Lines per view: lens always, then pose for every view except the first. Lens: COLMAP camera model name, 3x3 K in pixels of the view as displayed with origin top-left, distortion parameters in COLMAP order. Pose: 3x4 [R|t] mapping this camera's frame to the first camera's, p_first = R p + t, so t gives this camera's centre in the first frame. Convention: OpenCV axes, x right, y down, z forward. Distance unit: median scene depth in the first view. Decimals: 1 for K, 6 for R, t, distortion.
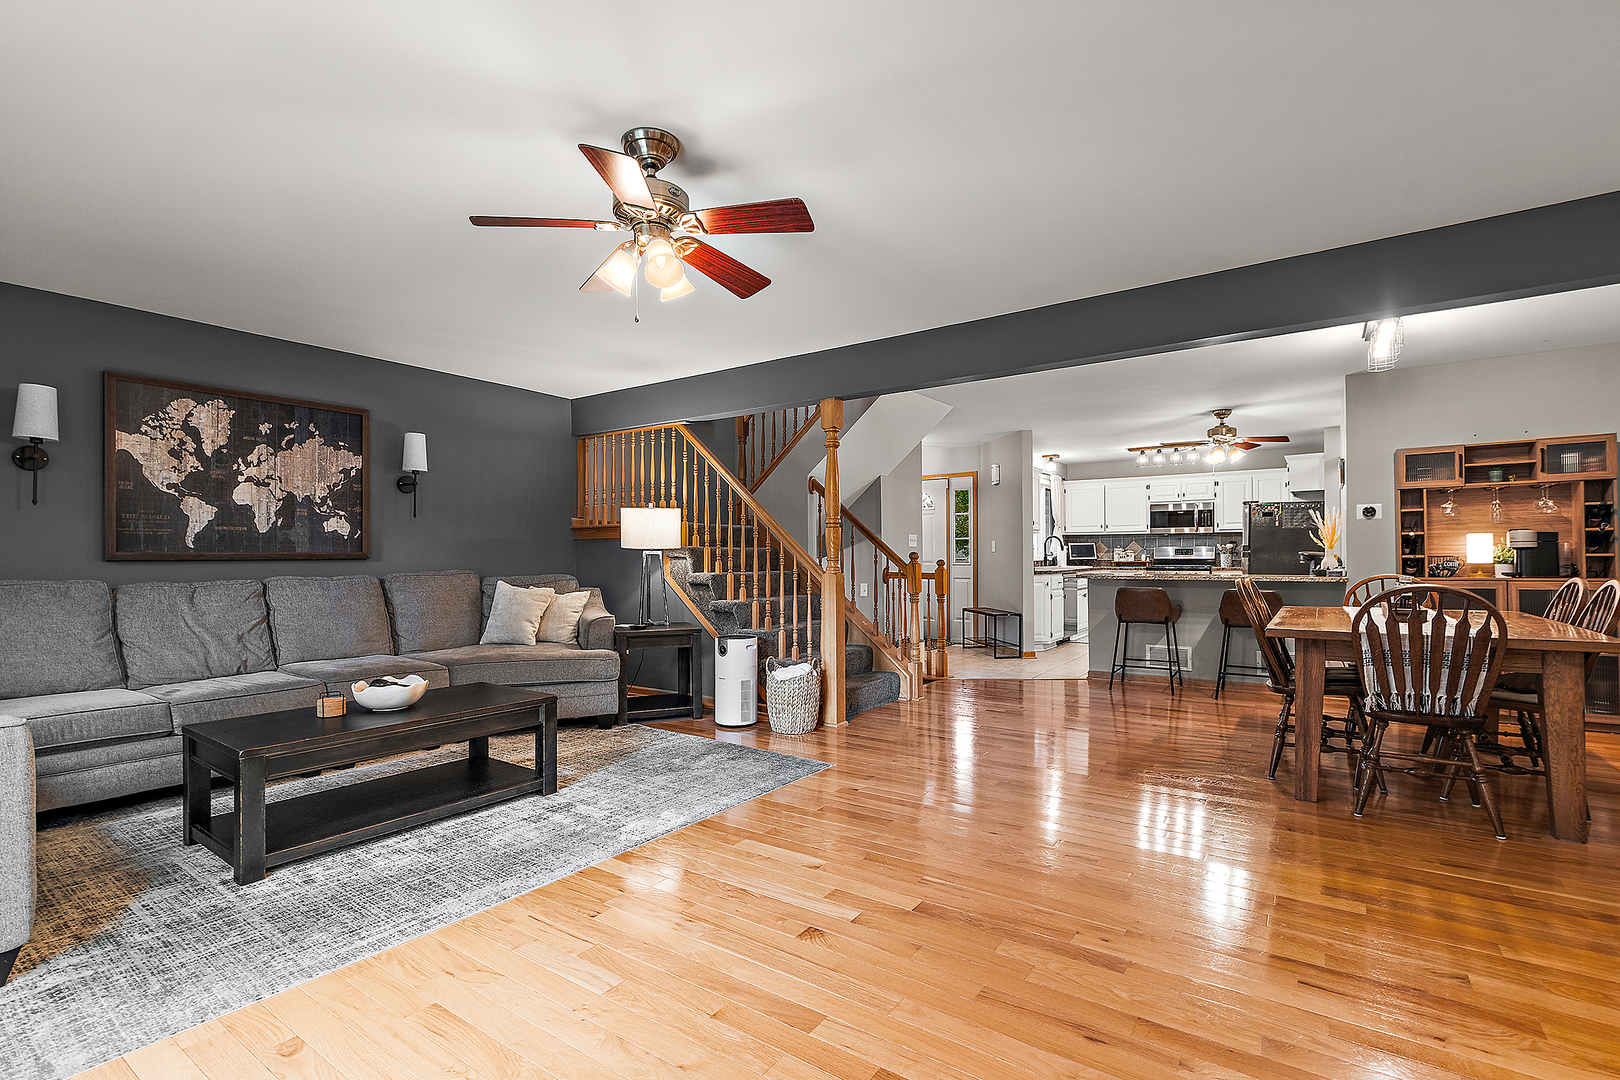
lens RADIAL K [[735.2, 0, 815.5], [0, 735.2, 559.6], [0, 0, 1]] dist [-0.002033, -0.000249]
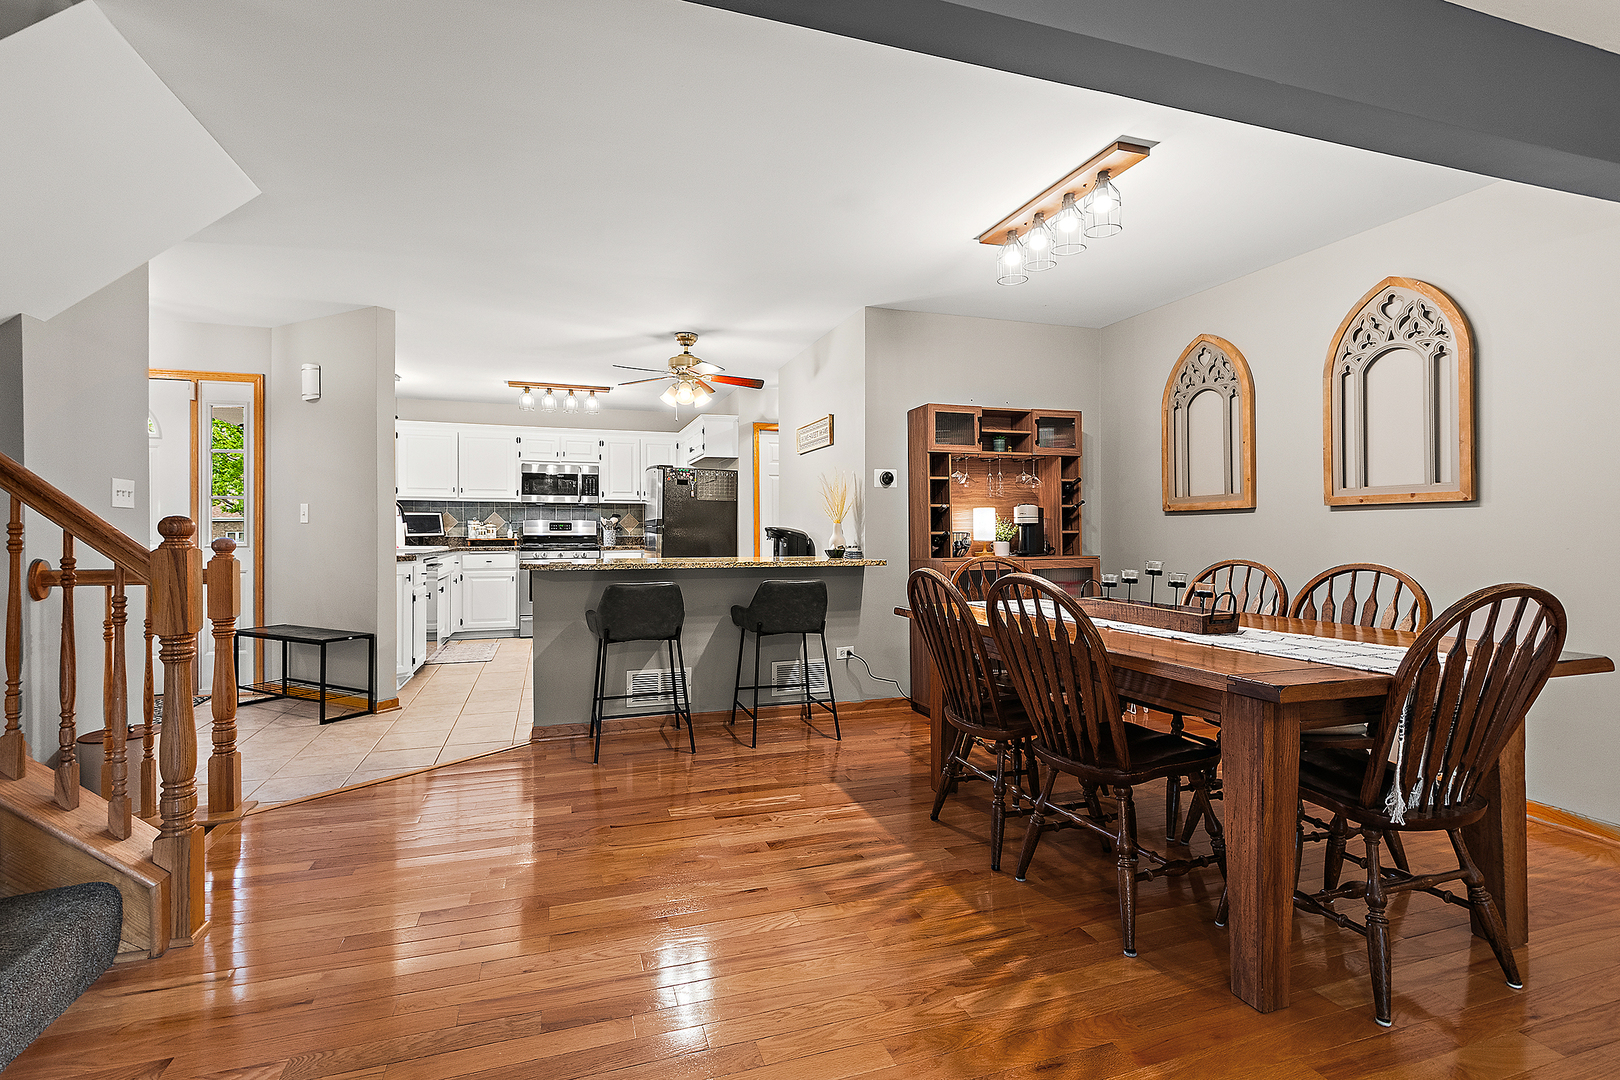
lens RADIAL K [[747.5, 0, 802.9], [0, 747.5, 532.5], [0, 0, 1]] dist [-0.000770, -0.000318]
pose [[0.603060, 0.003302, 0.797689, 0.029428], [0.000251, 0.999991, -0.004328, -0.001108], [-0.797696, 0.002810, 0.603054, 0.528304]]
